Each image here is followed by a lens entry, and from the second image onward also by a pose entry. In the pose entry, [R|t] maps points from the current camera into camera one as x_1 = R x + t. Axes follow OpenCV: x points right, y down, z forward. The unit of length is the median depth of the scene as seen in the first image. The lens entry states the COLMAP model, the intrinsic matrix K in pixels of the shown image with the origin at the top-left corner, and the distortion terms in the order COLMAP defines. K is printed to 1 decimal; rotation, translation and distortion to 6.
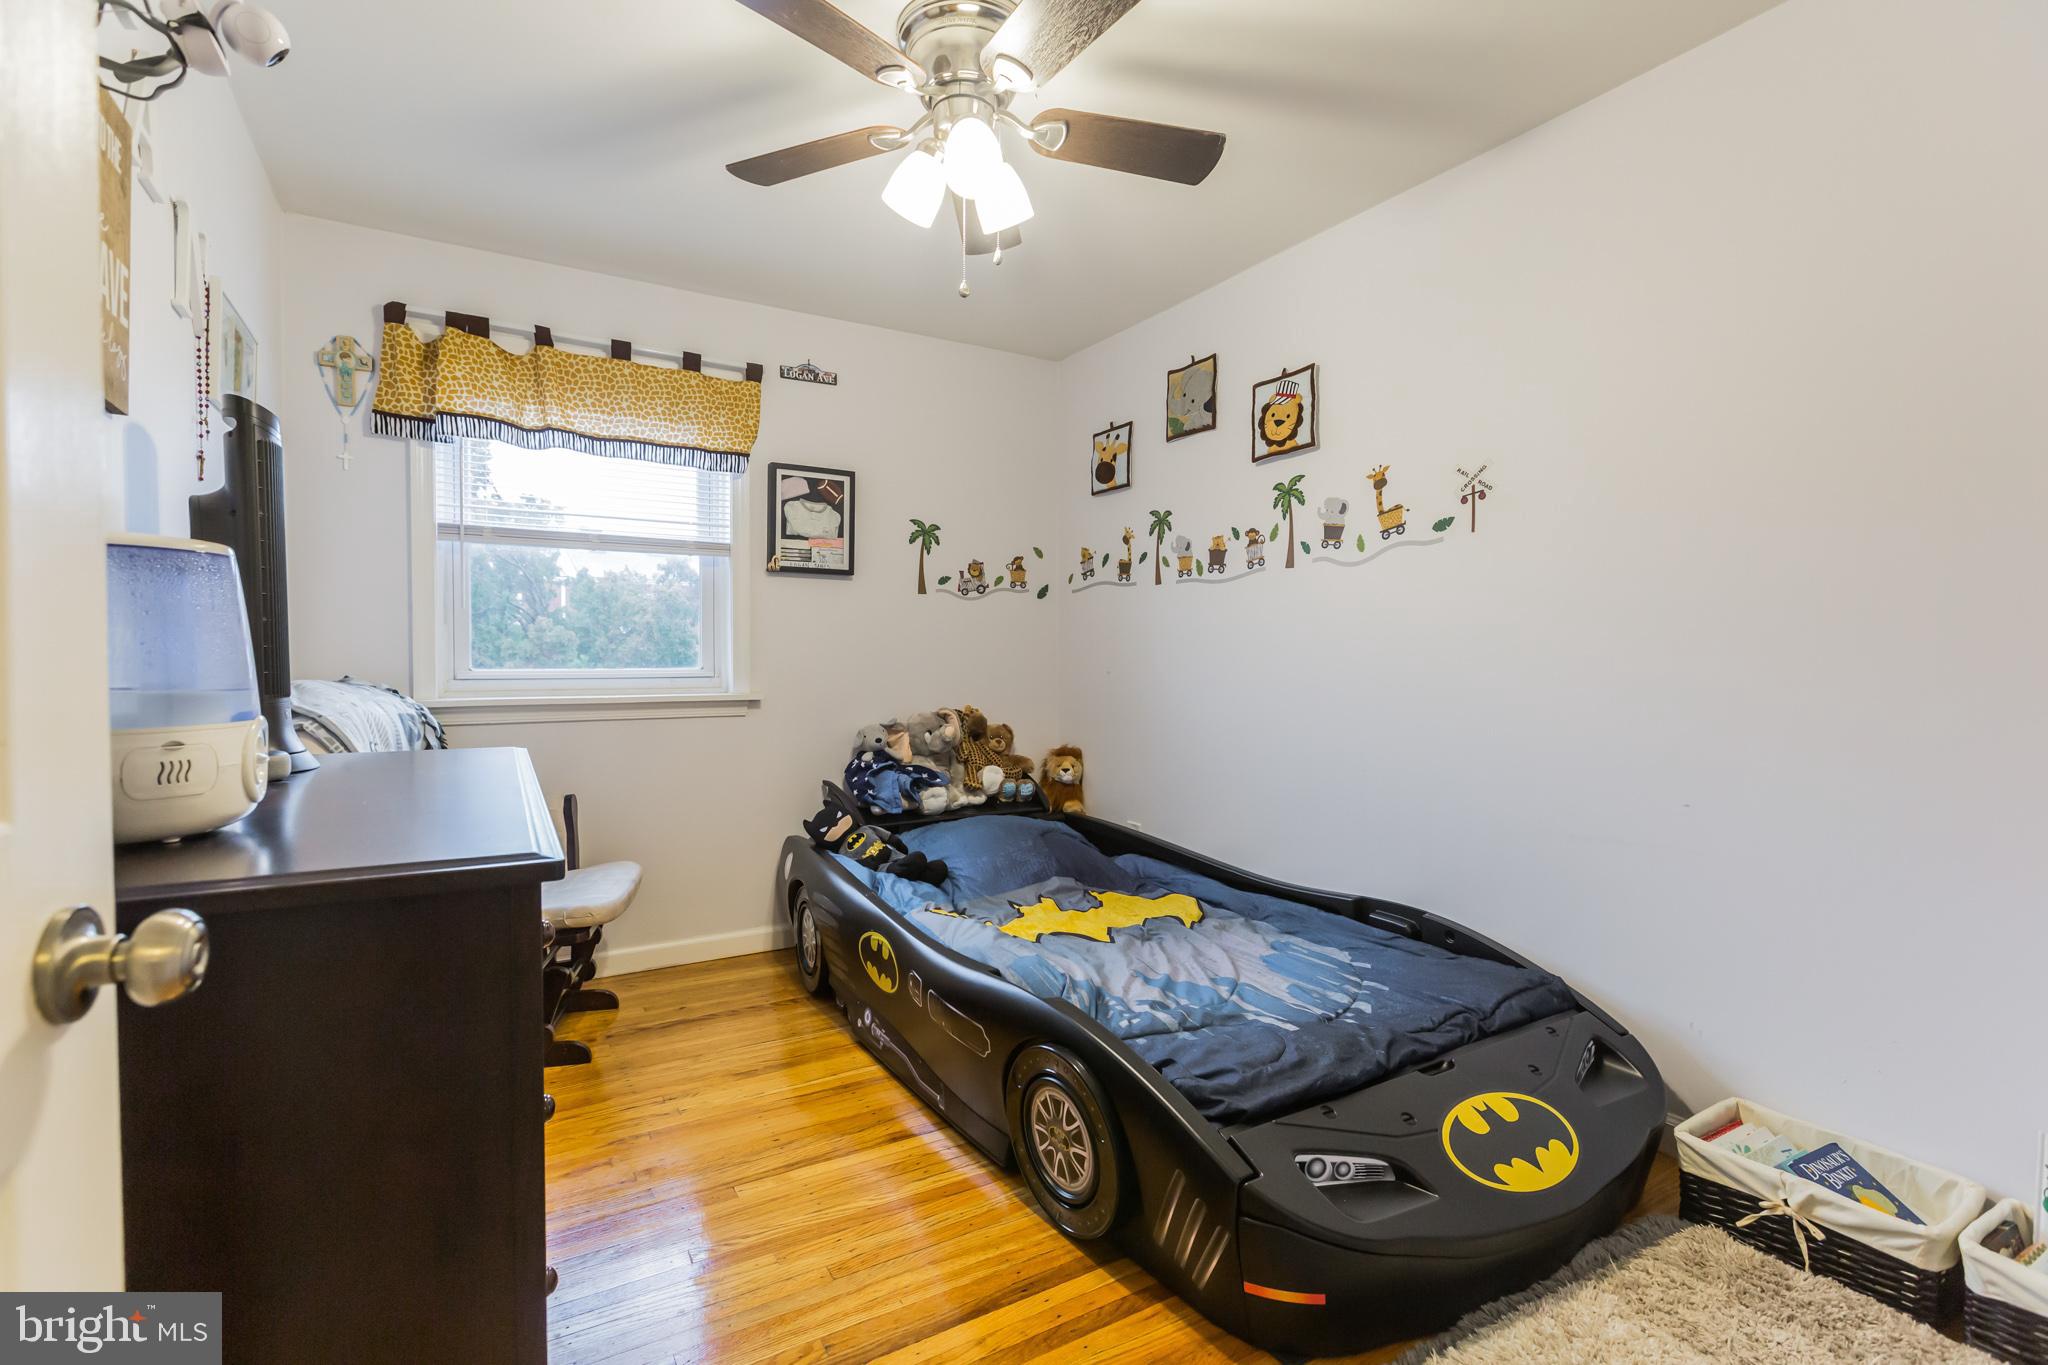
lens RADIAL K [[915.0, 0, 1024.0], [0, 915.0, 682.5], [0, 0, 1]] dist [-0.002064, -0.001197]
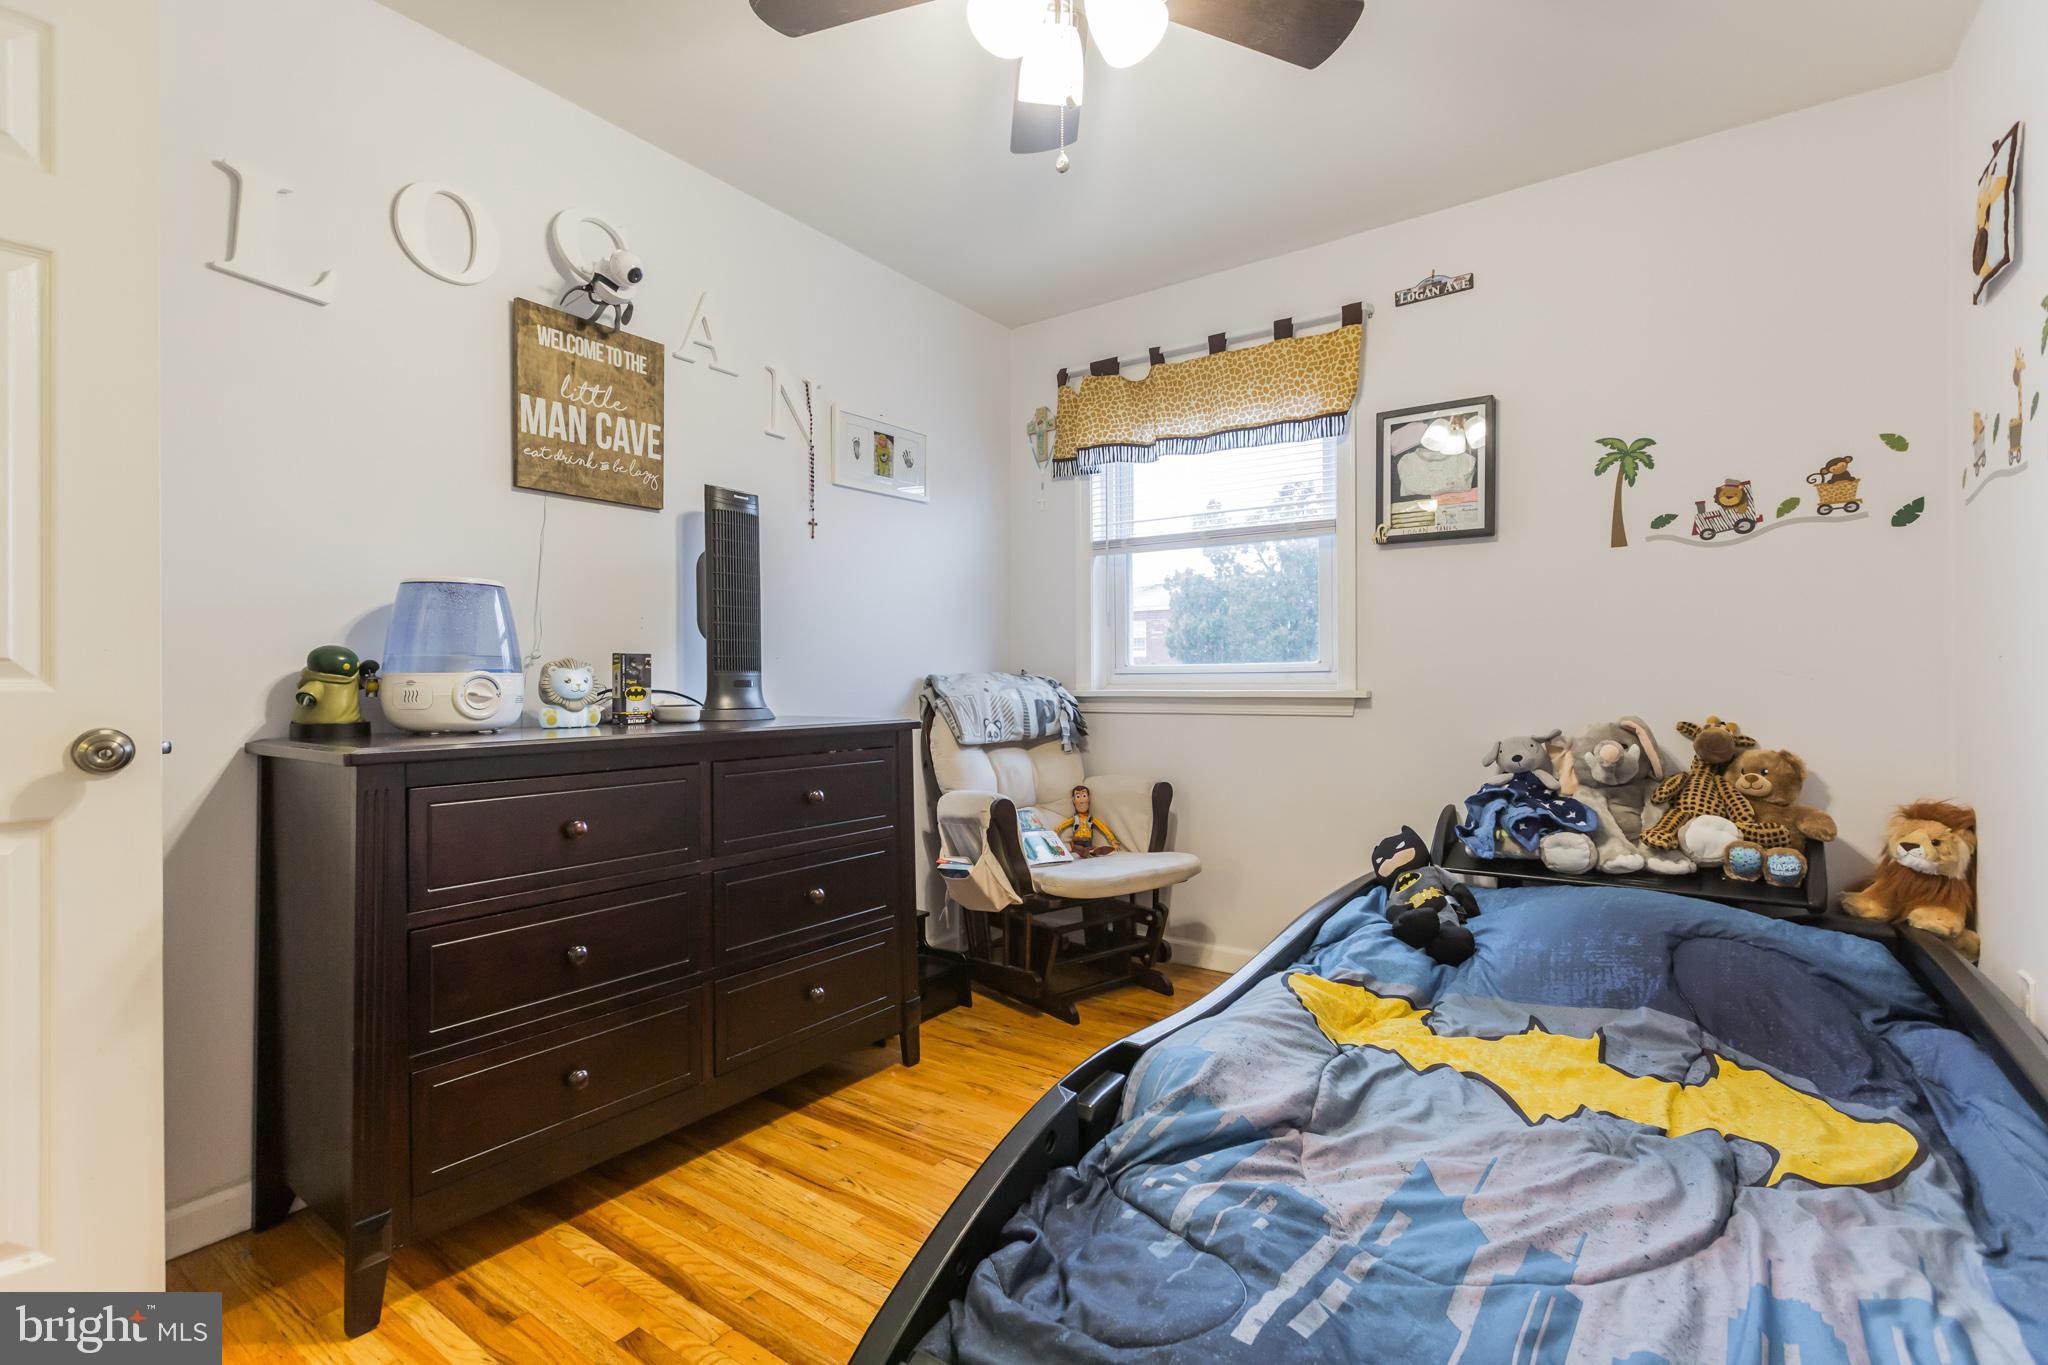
lens RADIAL K [[939.1, 0, 1026.6], [0, 939.1, 689.7], [0, 0, 1]] dist [-0.000216, 0.000853]
pose [[0.406890, 0.007036, -0.913450, 0.373418], [-0.016077, 0.999871, 0.000540, 0.015711], [0.913336, 0.014466, 0.406951, 0.358143]]
